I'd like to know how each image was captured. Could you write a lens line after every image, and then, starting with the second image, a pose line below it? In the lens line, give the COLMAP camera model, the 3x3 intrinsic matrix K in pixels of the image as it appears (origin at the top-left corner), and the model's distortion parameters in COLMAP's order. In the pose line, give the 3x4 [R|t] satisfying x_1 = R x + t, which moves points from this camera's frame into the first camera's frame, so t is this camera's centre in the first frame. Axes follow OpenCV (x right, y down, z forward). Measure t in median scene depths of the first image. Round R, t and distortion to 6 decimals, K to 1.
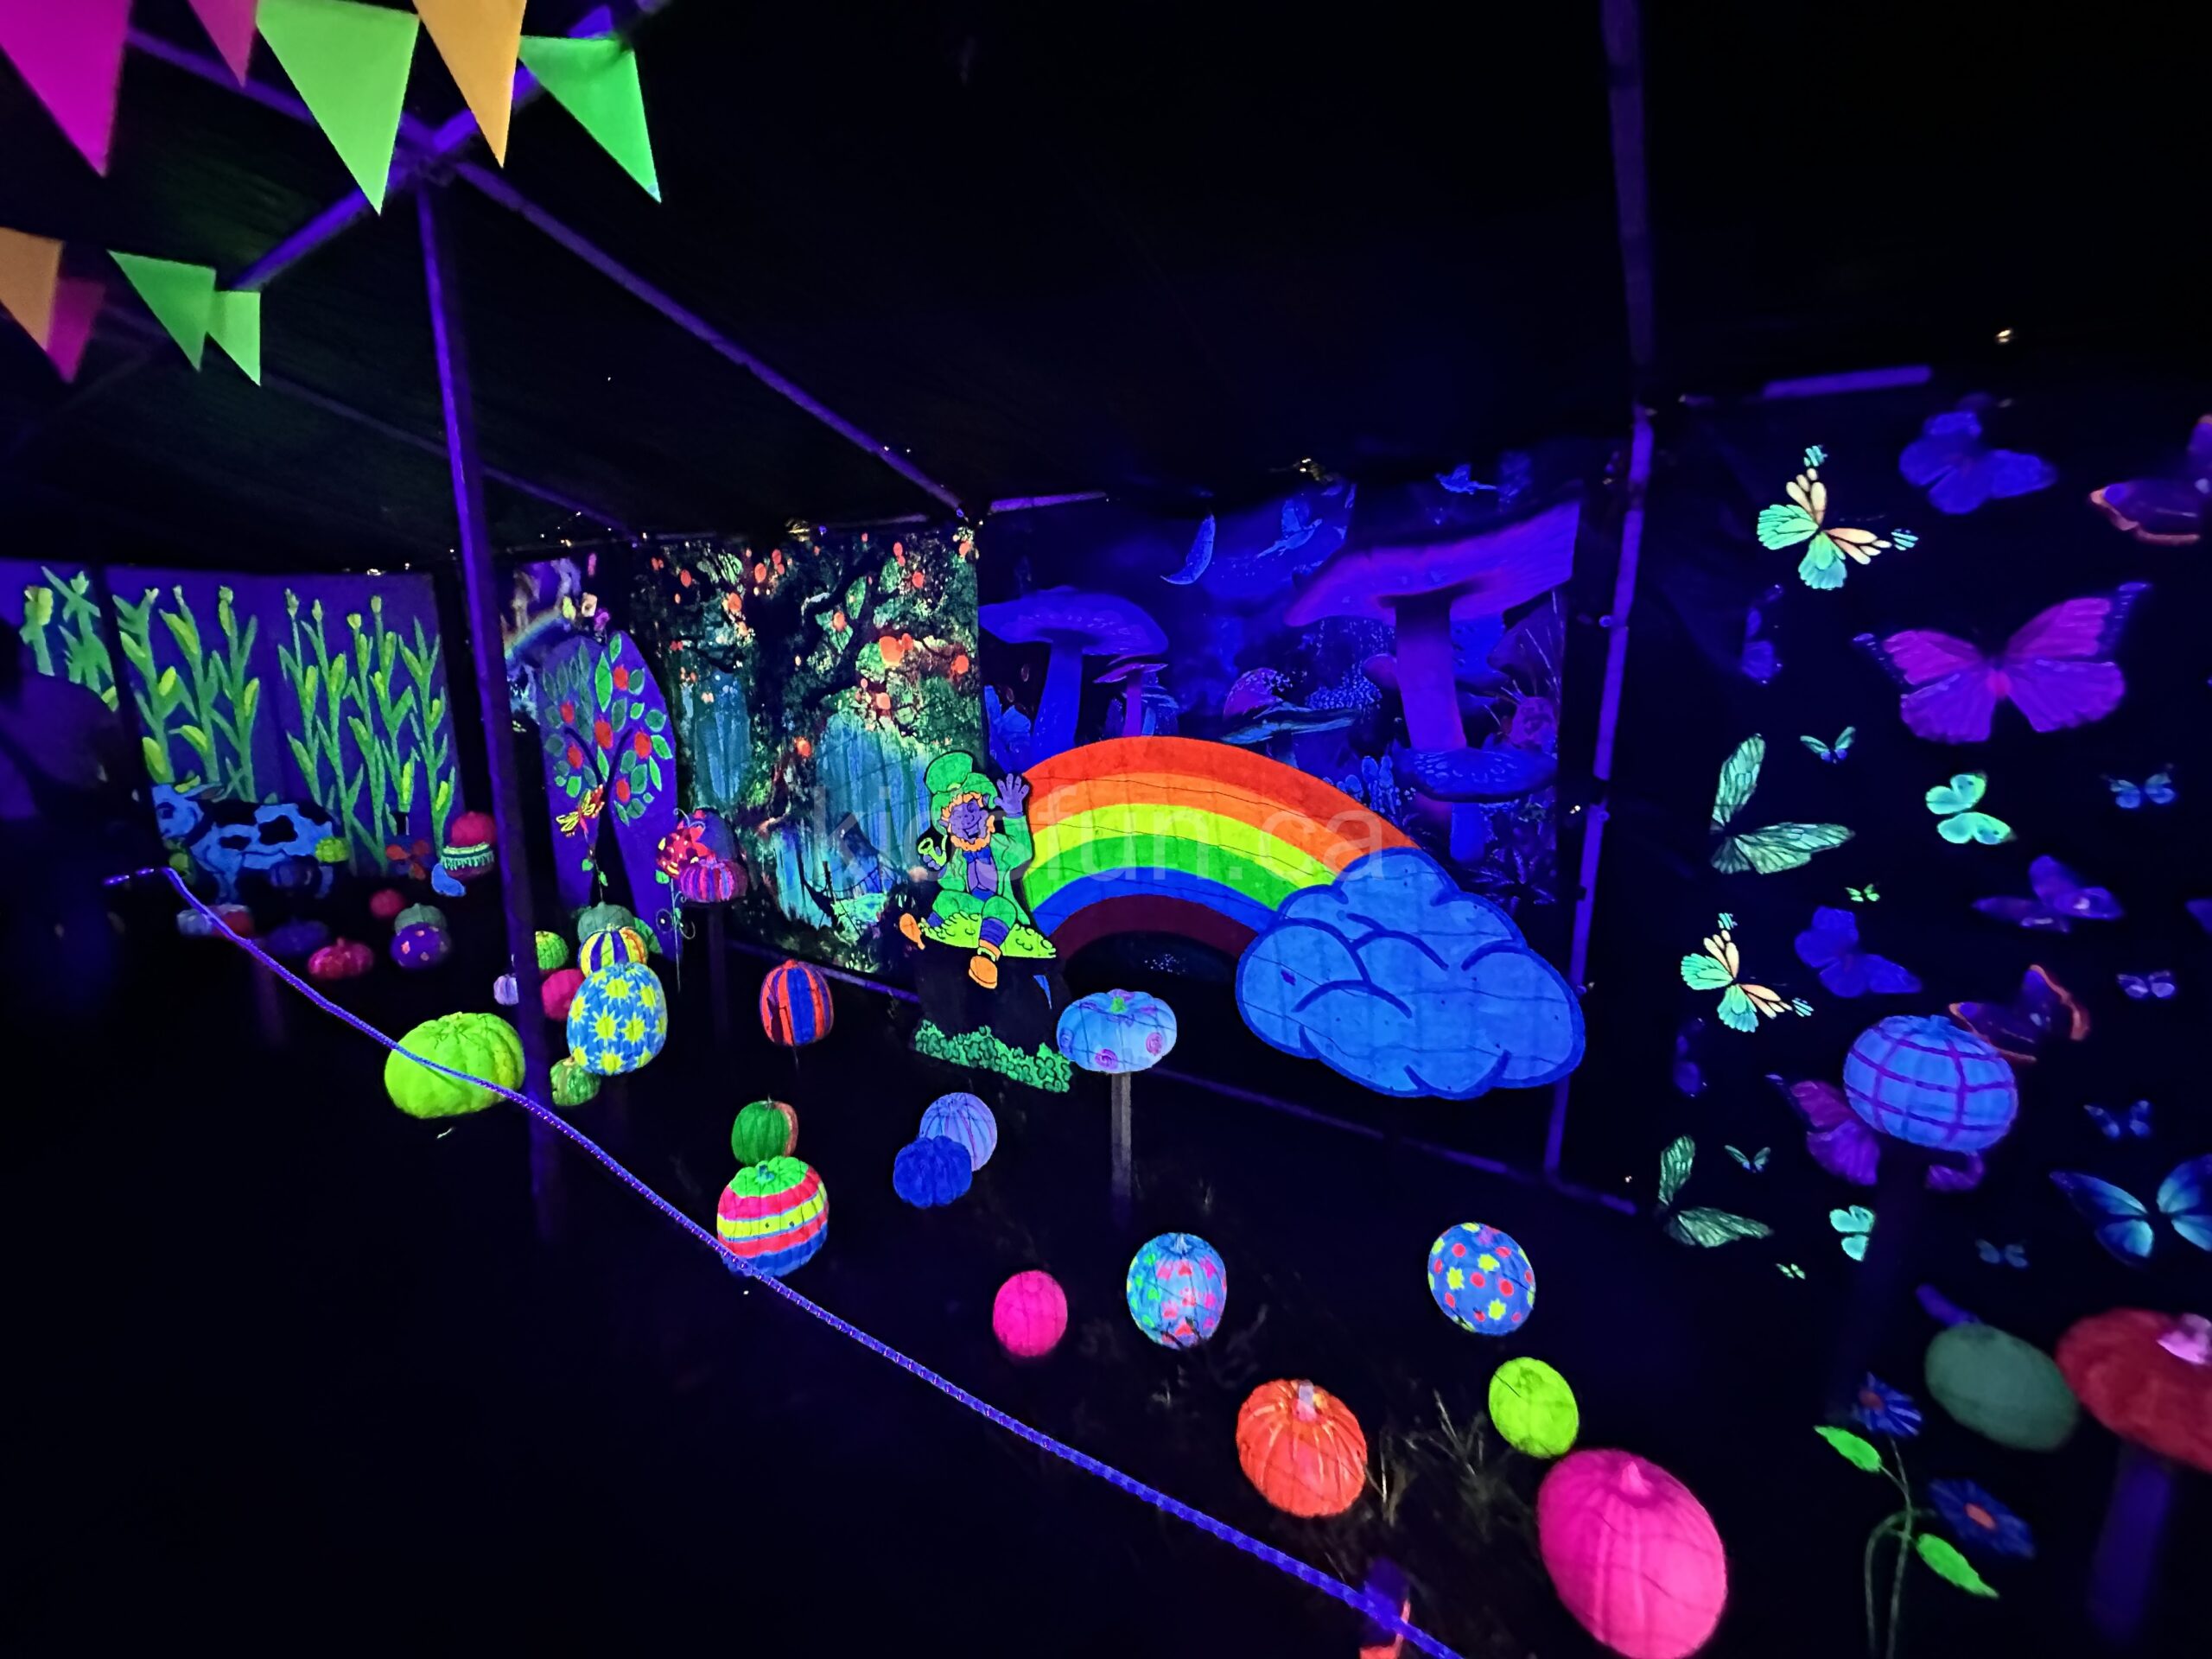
lens RADIAL K [[886.2, 0, 1103.0], [0, 886.2, 838.7], [0, 0, 1]] dist [0.001550, 0.000359]
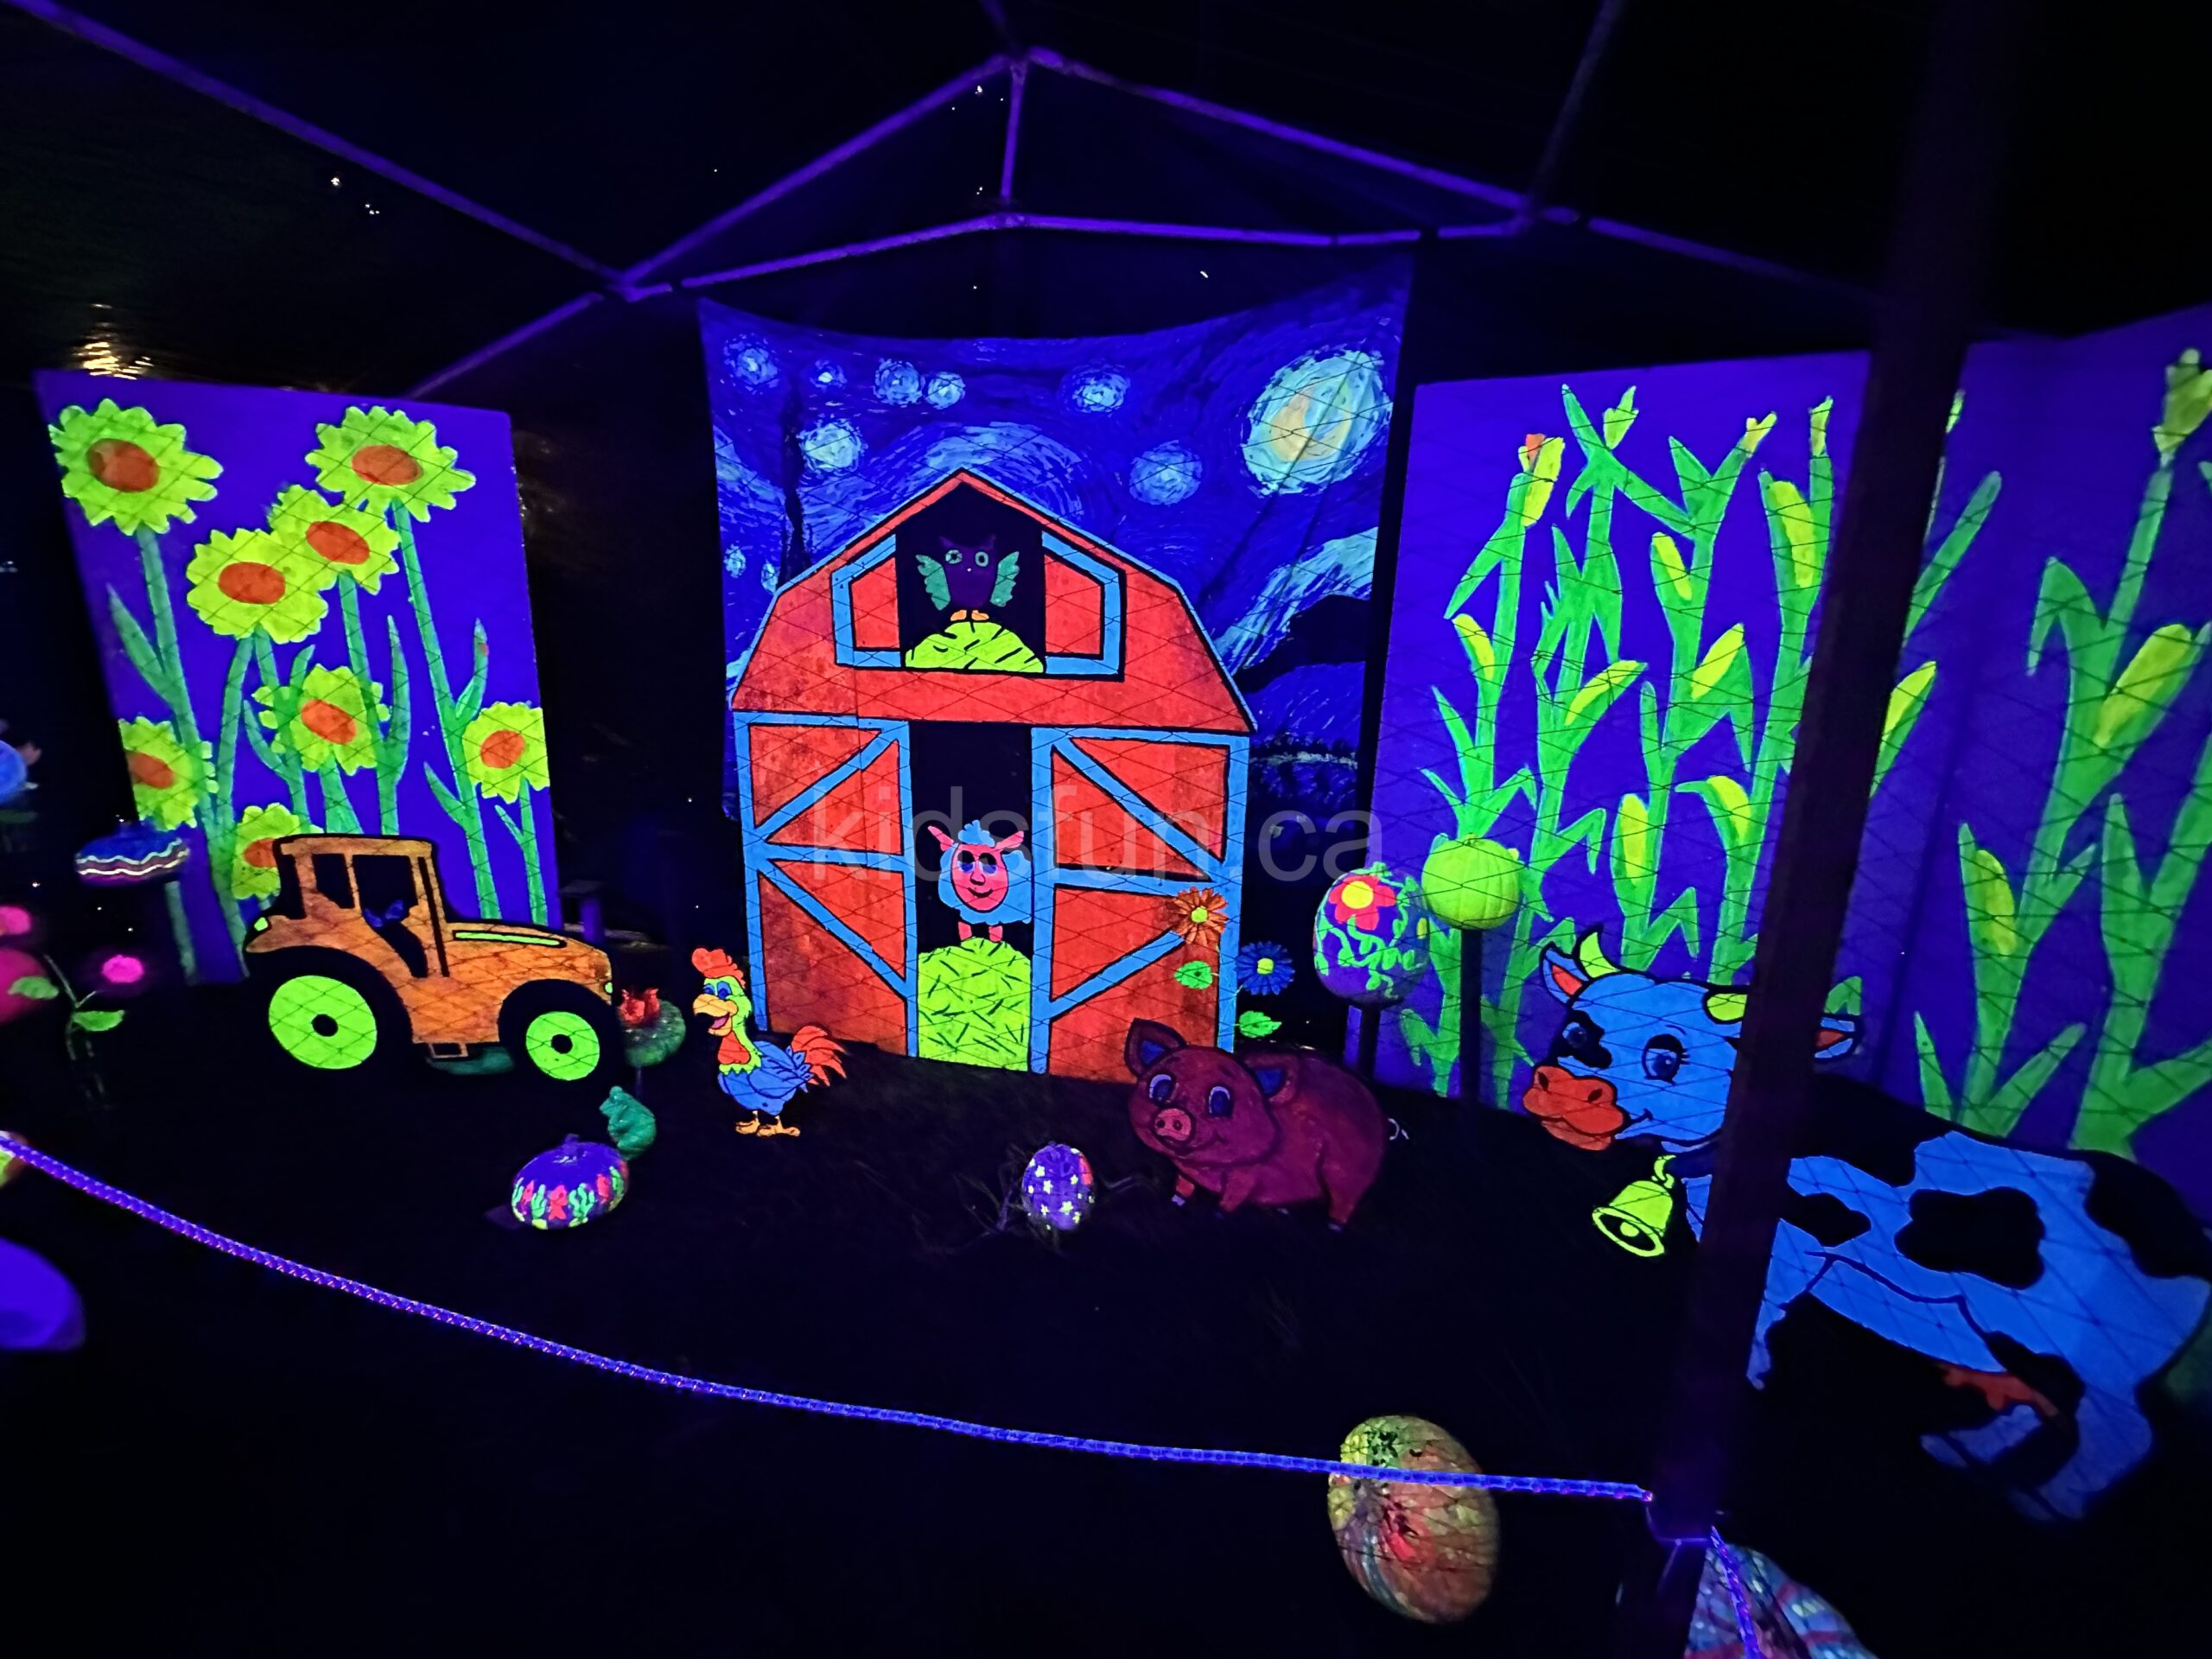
lens RADIAL K [[886.2, 0, 1102.9], [0, 886.2, 823.7], [0, 0, 1]] dist [0.001550, 0.000359]
pose [[0.332830, 0.215234, -0.918095, -0.774310], [-0.195232, 0.968236, 0.156213, -0.117380], [0.922555, 0.127249, 0.364279, 0.622355]]
